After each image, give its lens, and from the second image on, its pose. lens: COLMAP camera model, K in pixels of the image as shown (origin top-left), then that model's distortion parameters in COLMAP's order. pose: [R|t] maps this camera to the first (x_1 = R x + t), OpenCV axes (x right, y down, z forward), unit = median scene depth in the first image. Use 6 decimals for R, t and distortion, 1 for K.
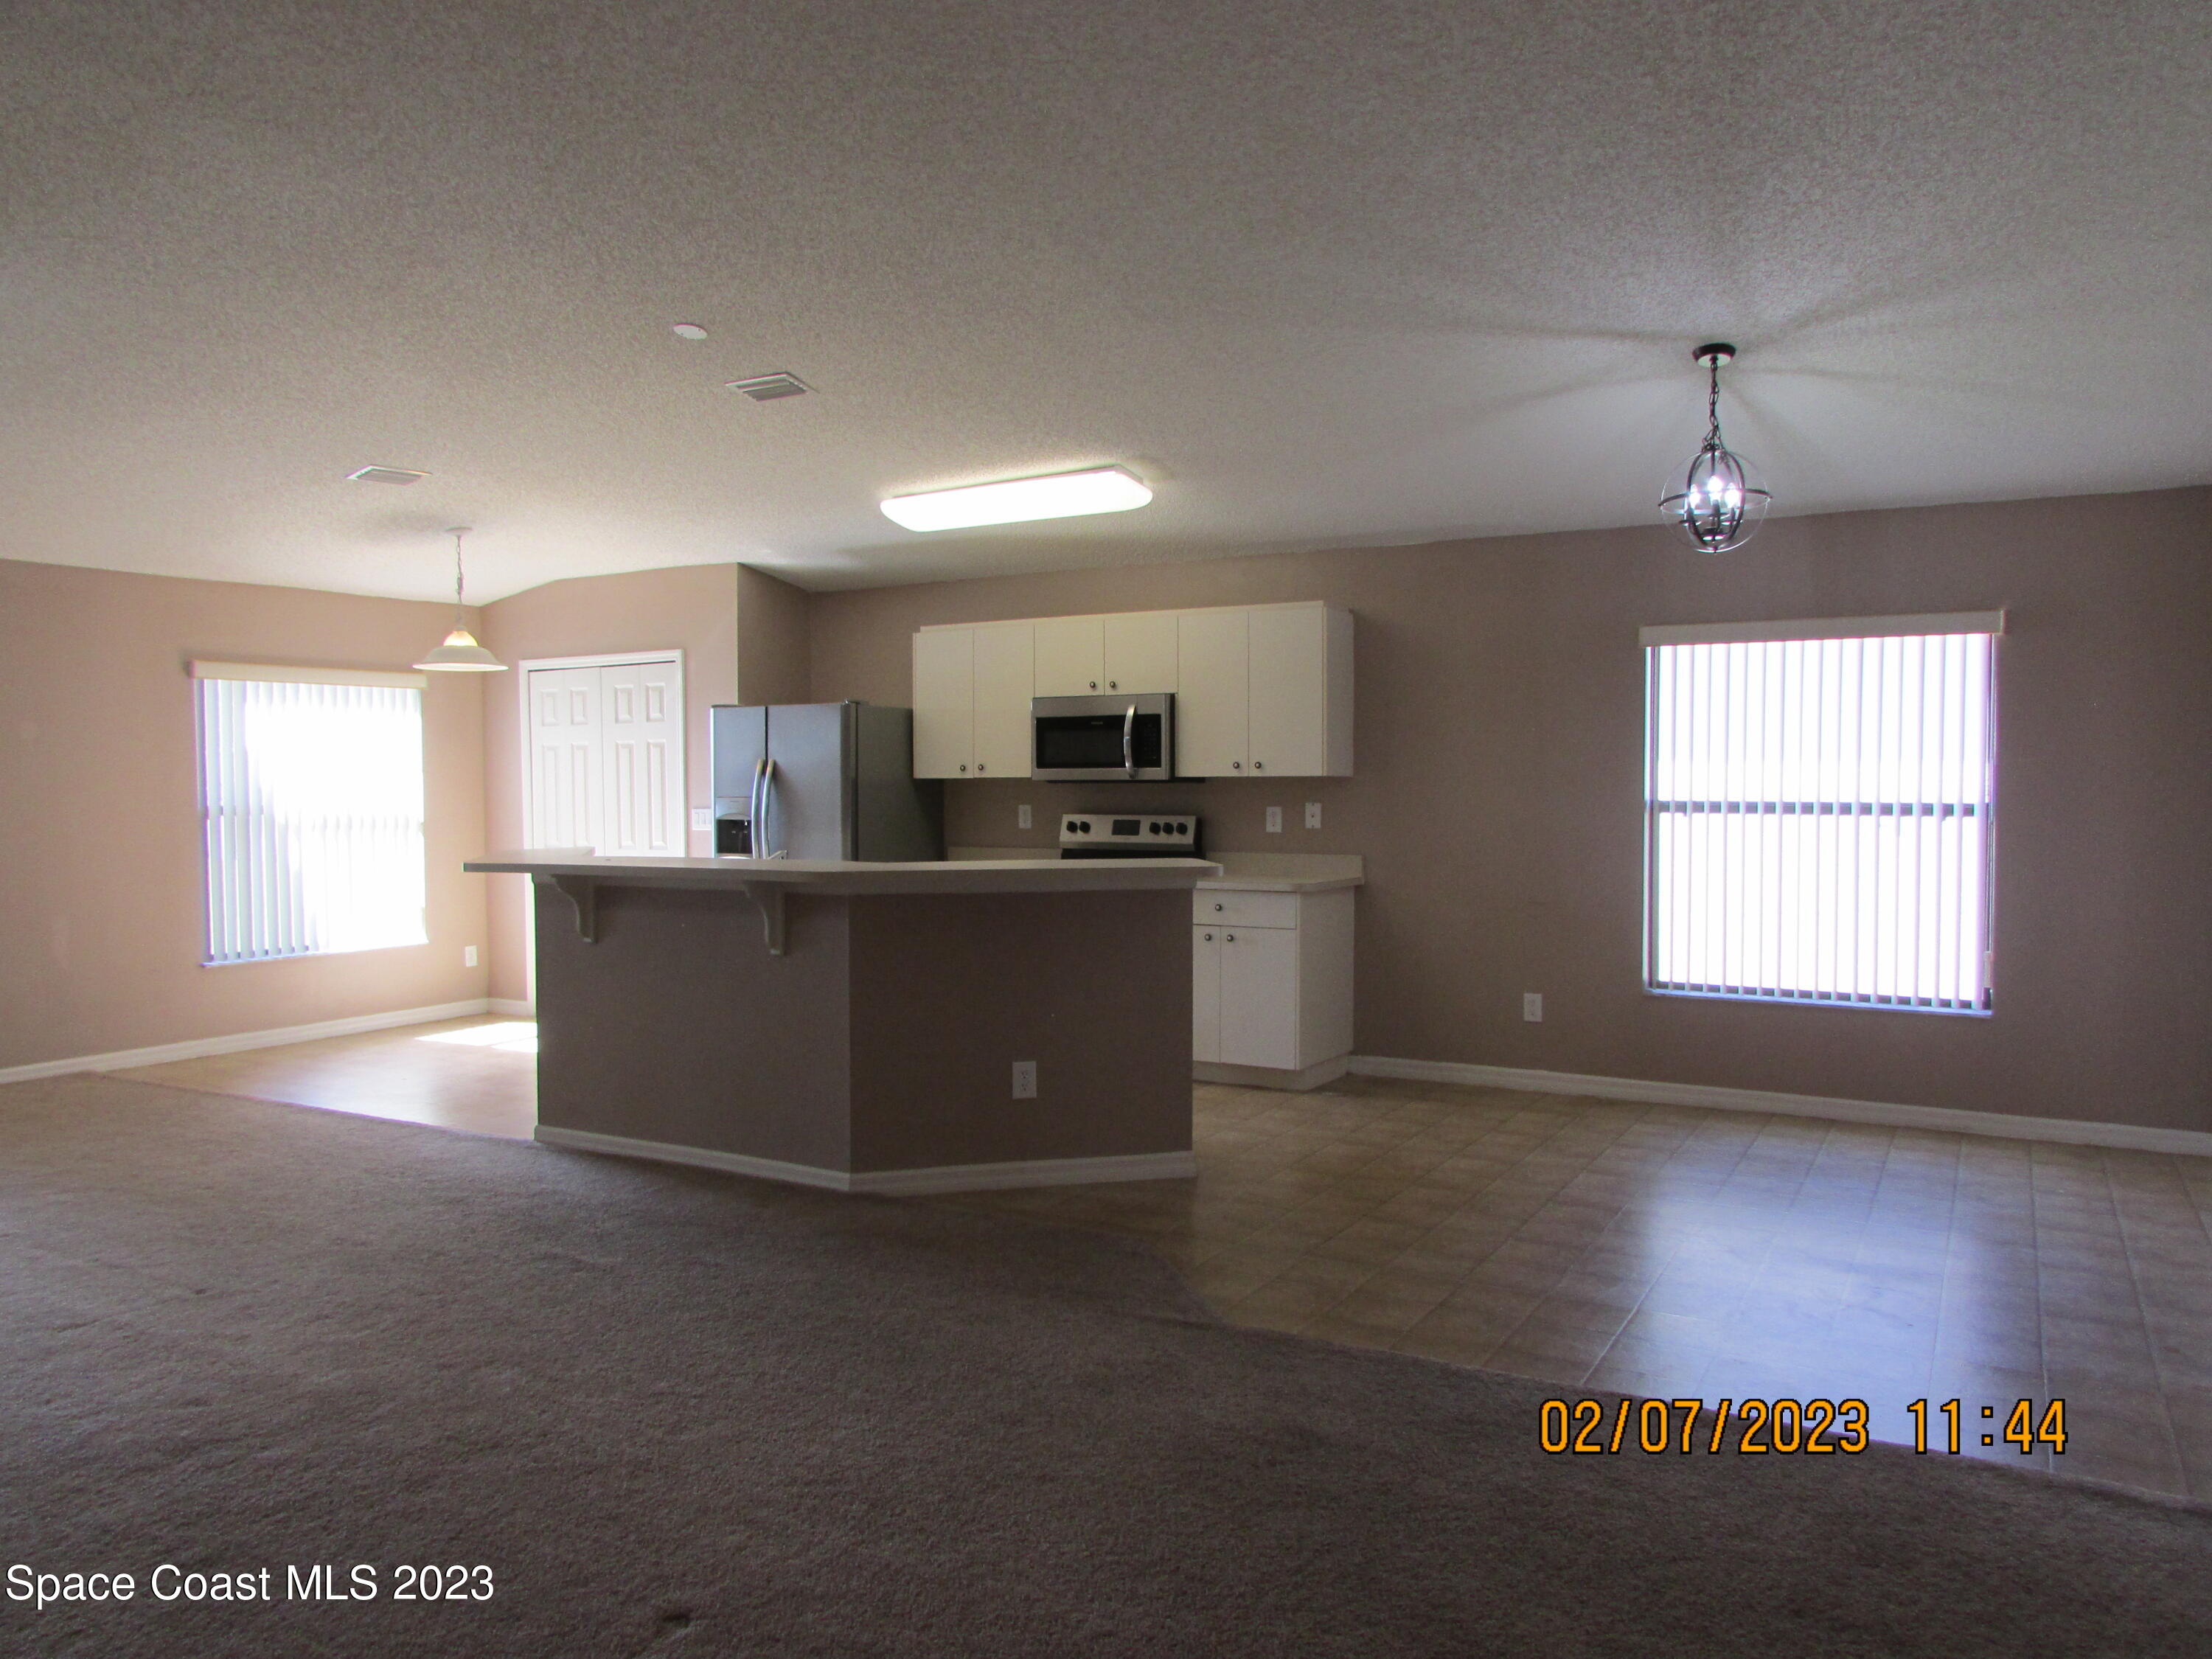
lens RADIAL K [[1574.1, 0, 1107.2], [0, 1574.1, 845.3], [0, 0, 1]] dist [-0.032691, 0.008586]
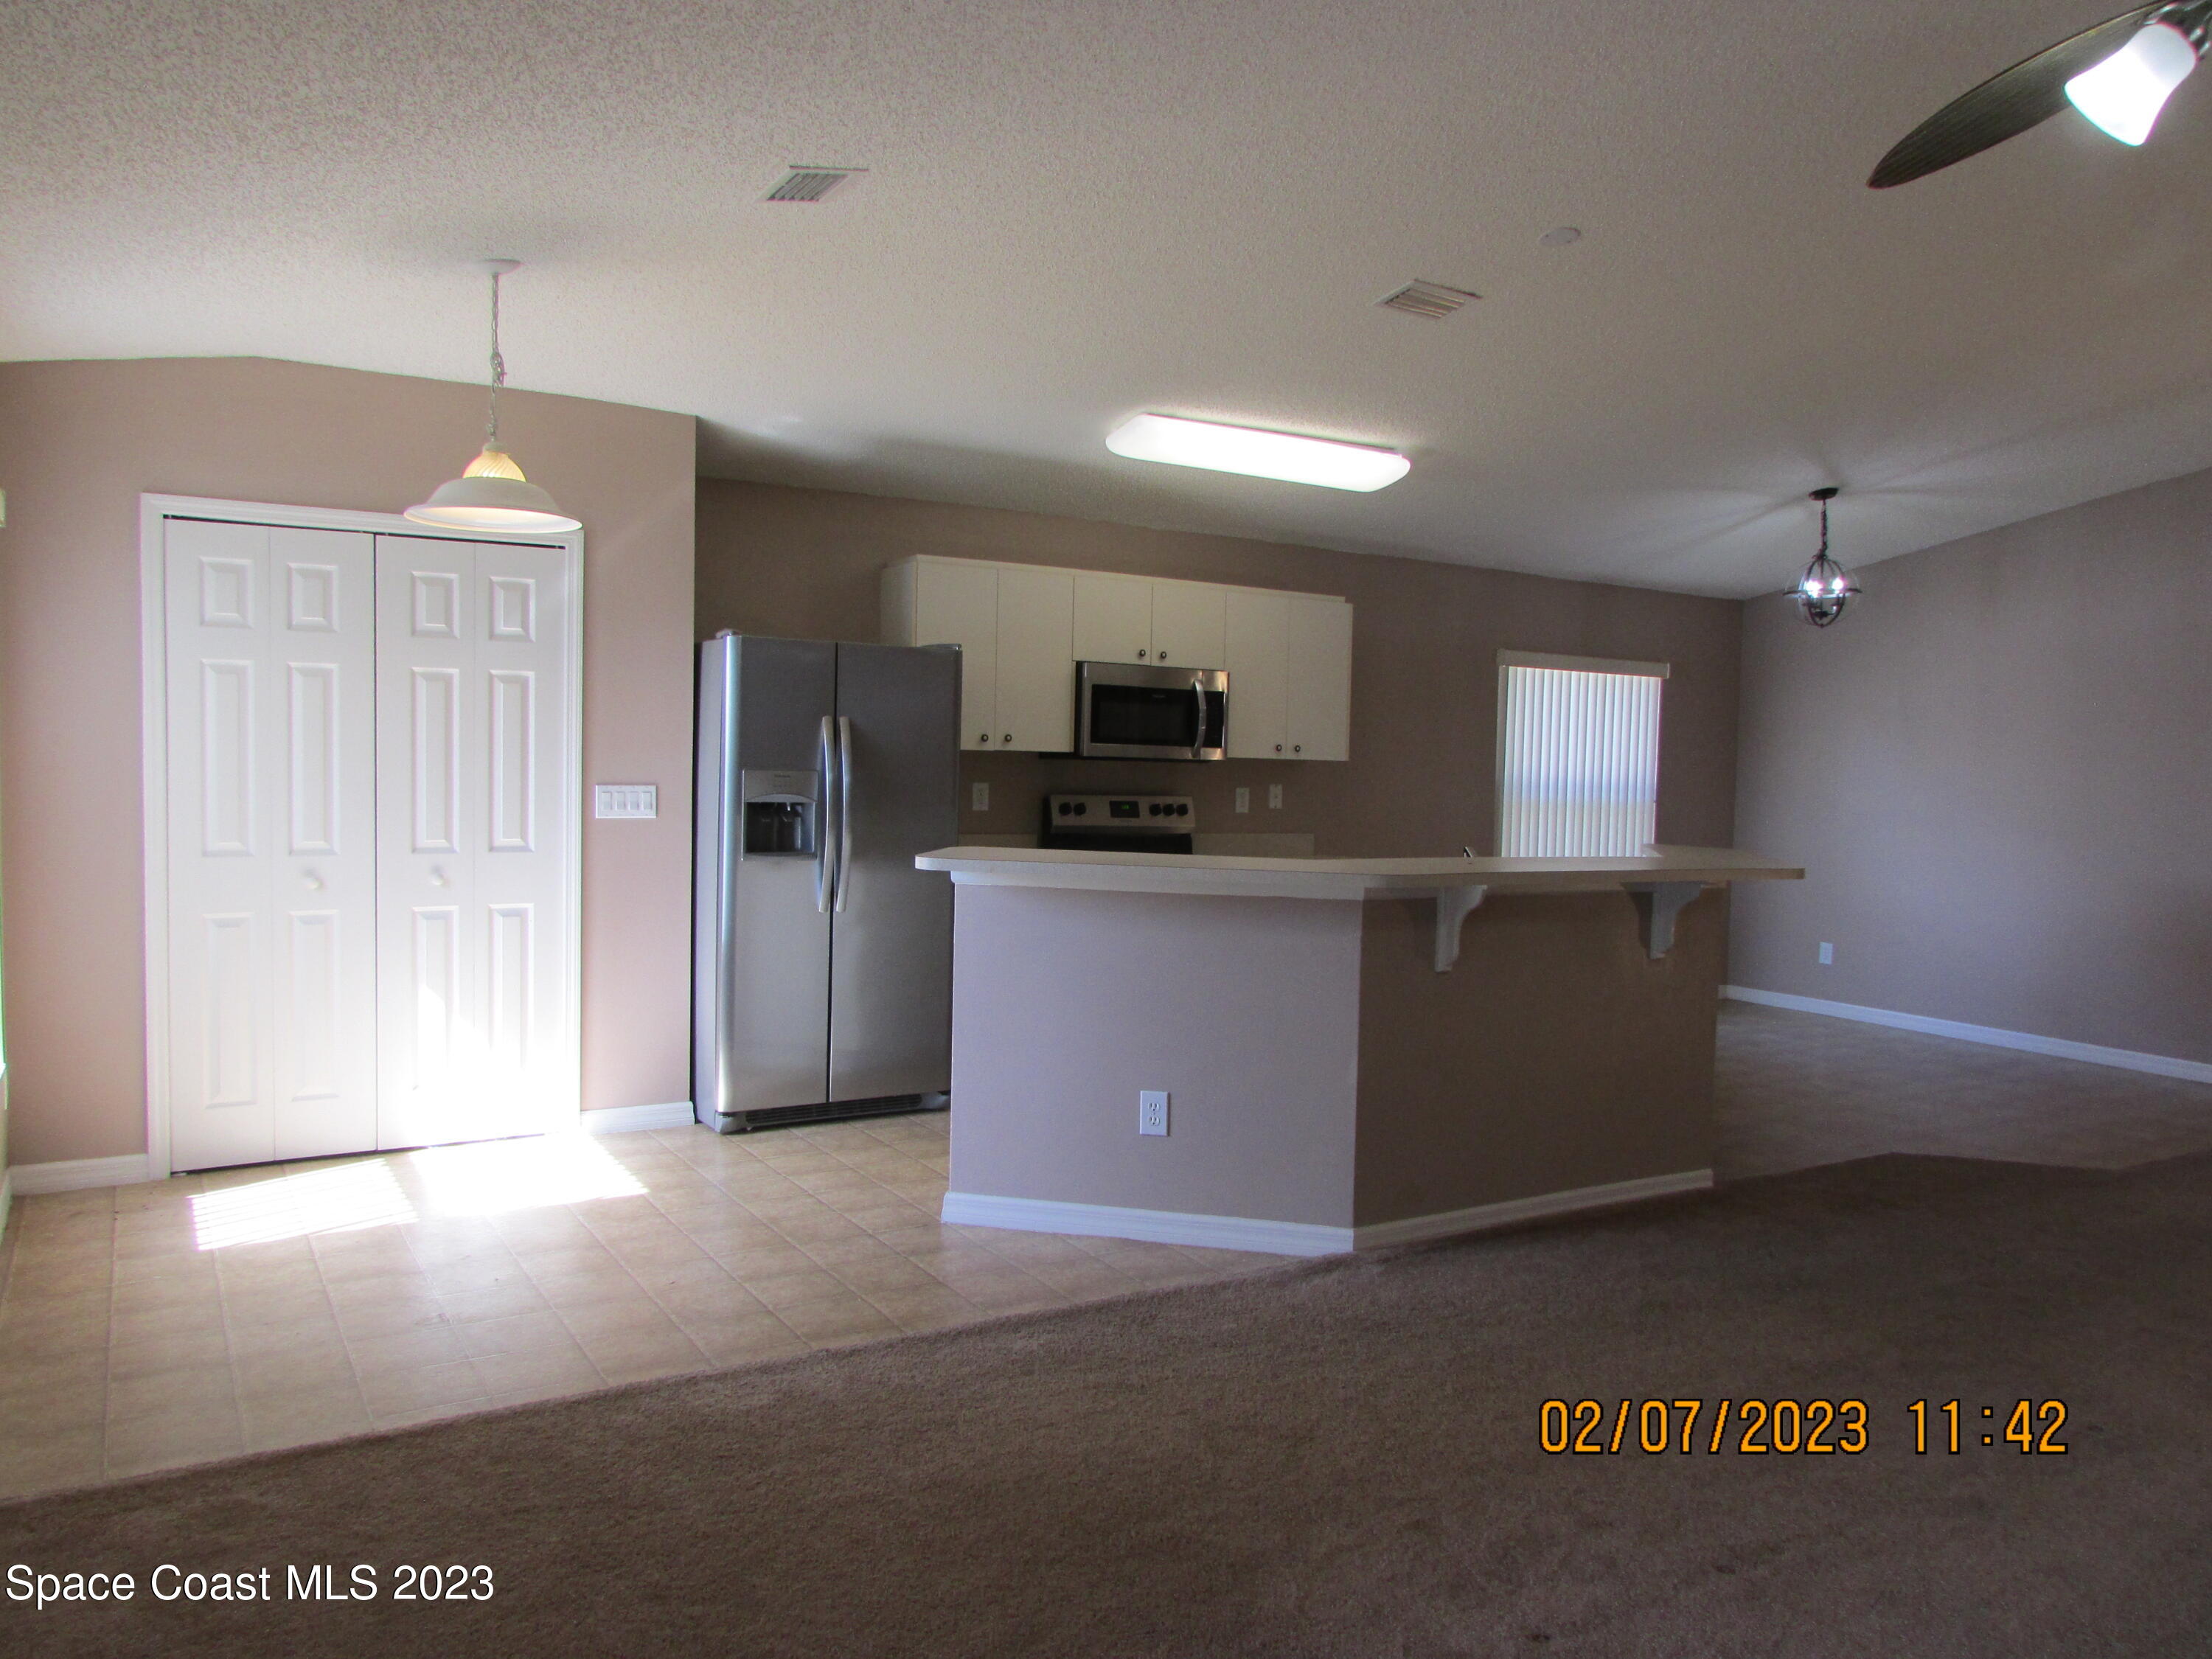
lens RADIAL K [[1574.1, 0, 1100.9], [0, 1574.1, 838.4], [0, 0, 1]] dist [-0.032691, 0.008586]
pose [[0.473724, -0.027498, 0.880244, -0.852595], [0.008582, 0.999609, 0.026608, -0.020012], [-0.880632, -0.005051, 0.473775, 0.613097]]
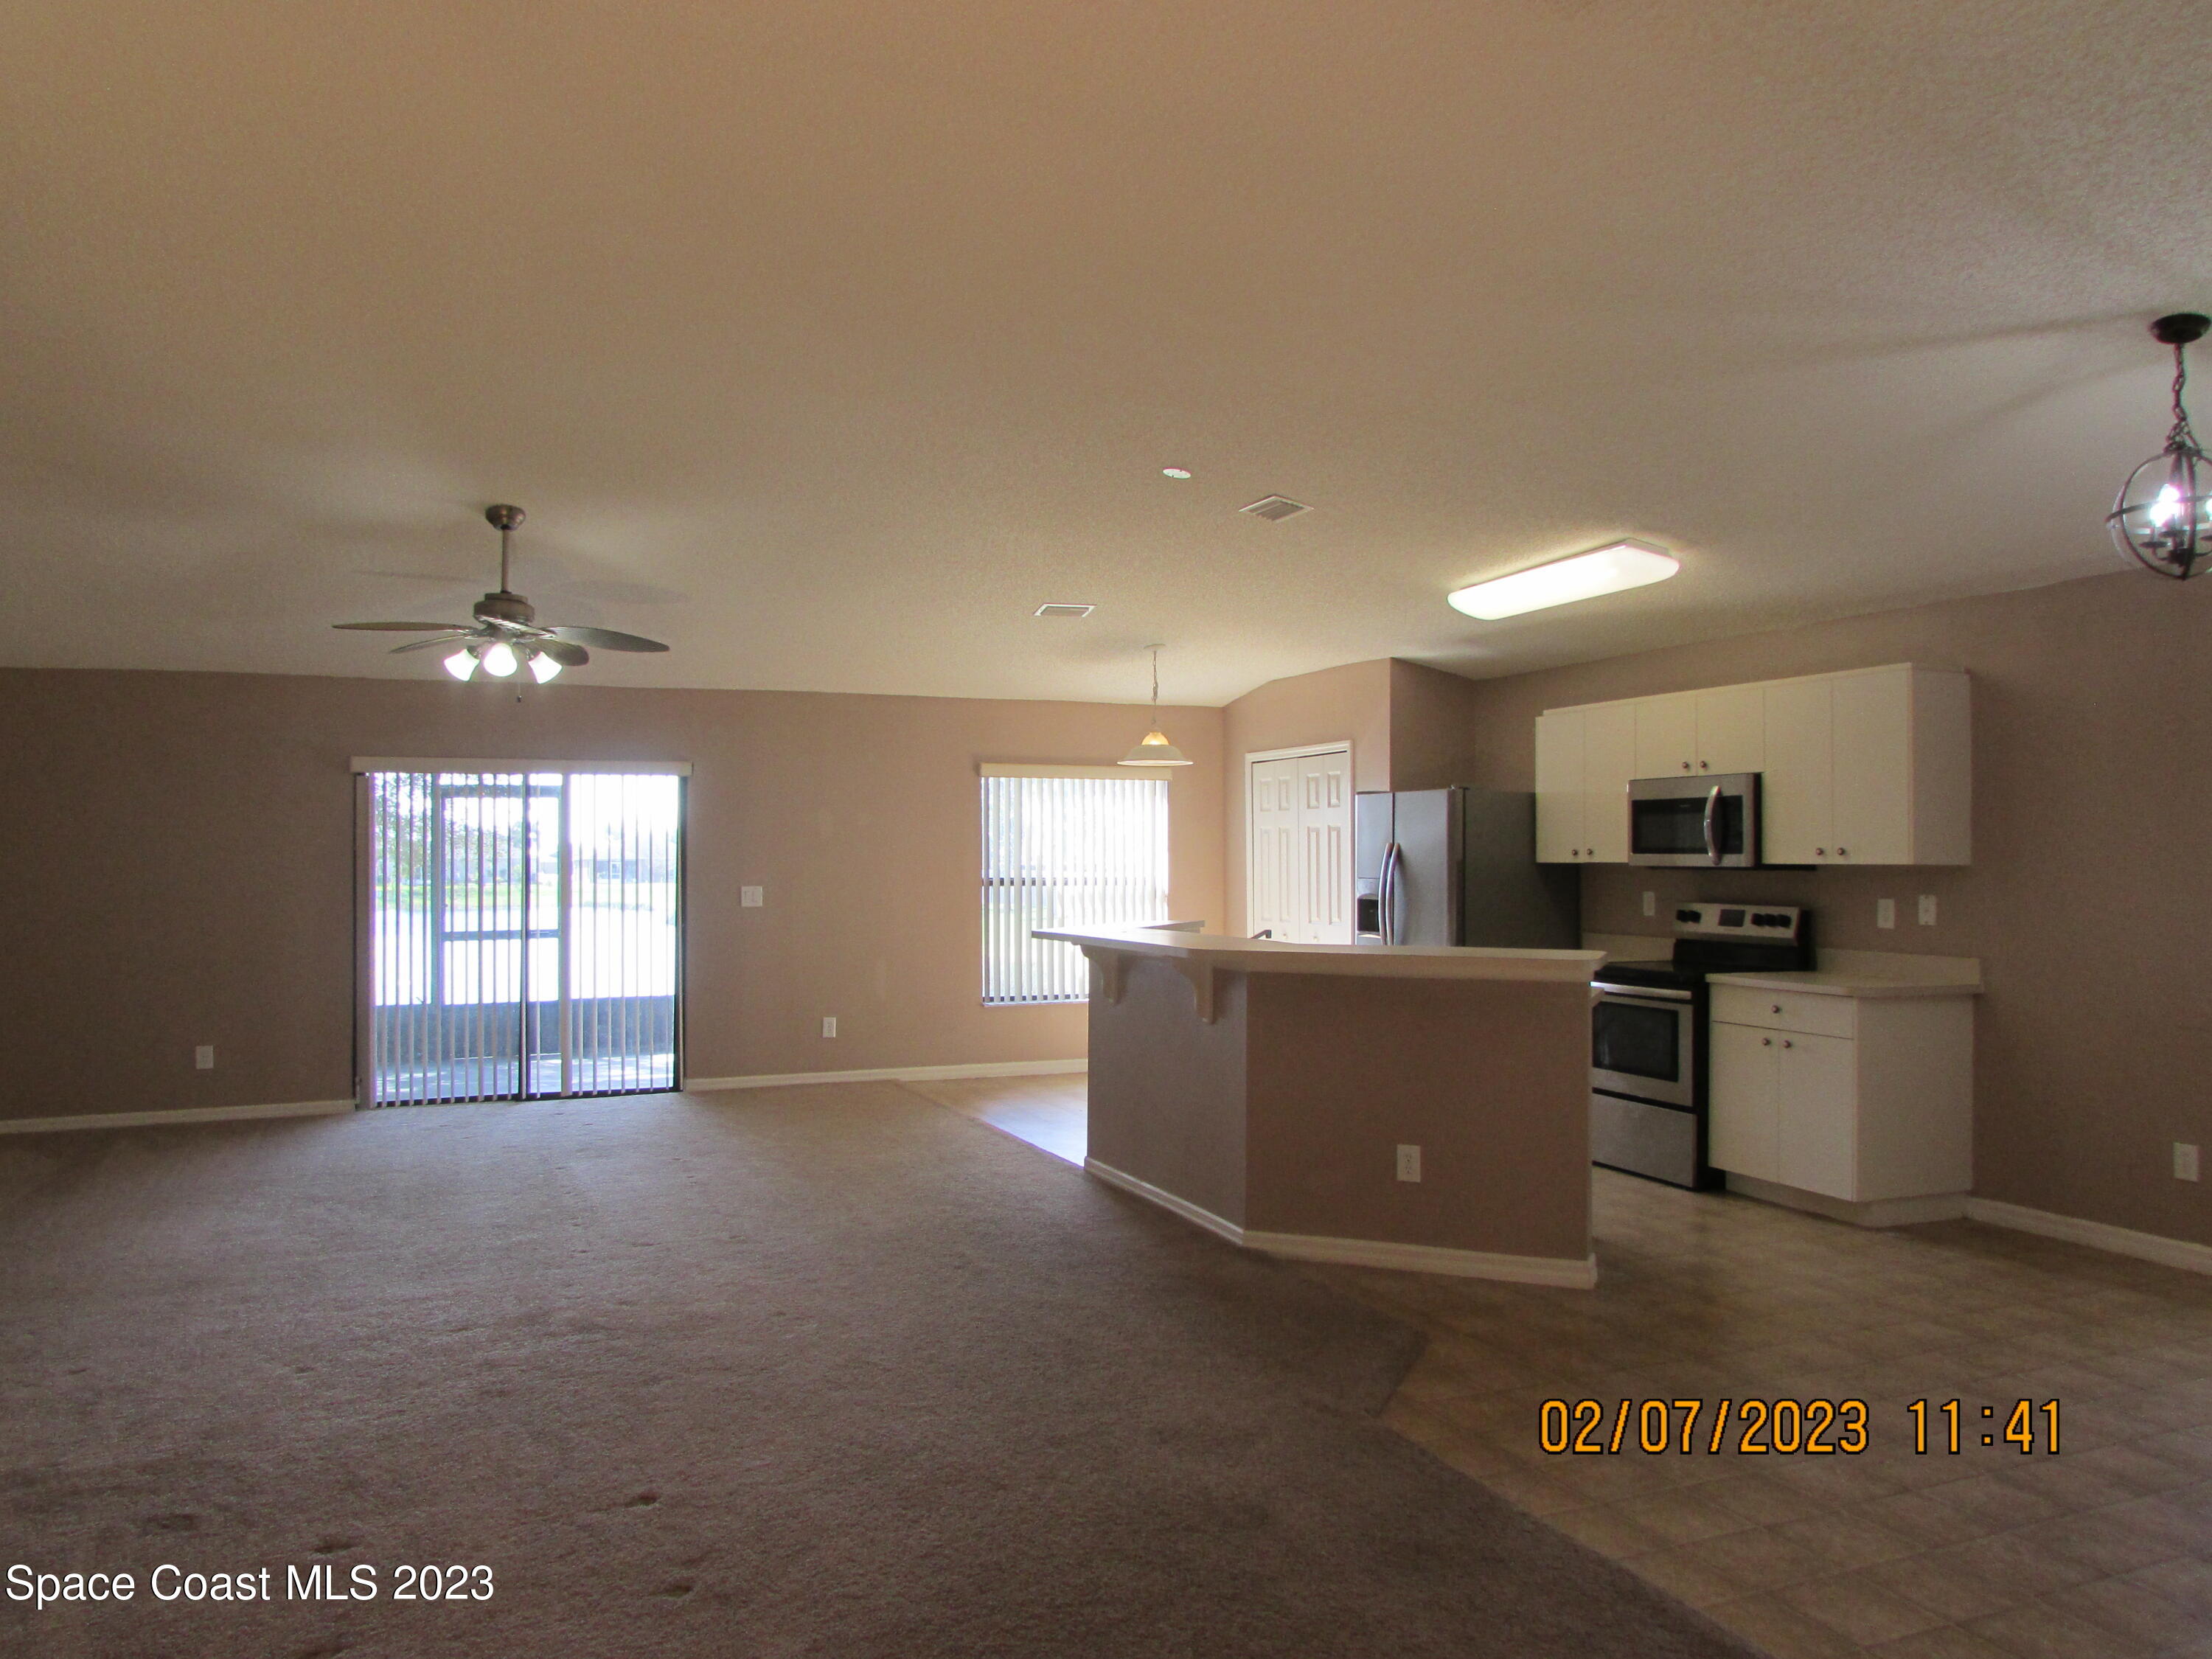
lens RADIAL K [[1574.1, 0, 1114.6], [0, 1574.1, 839.7], [0, 0, 1]] dist [-0.032691, 0.008586]
pose [[0.801569, 0.000923, -0.597902, 0.287938], [-0.032308, 0.998605, -0.041772, -0.007406], [0.597029, 0.052800, 0.800480, 0.049136]]
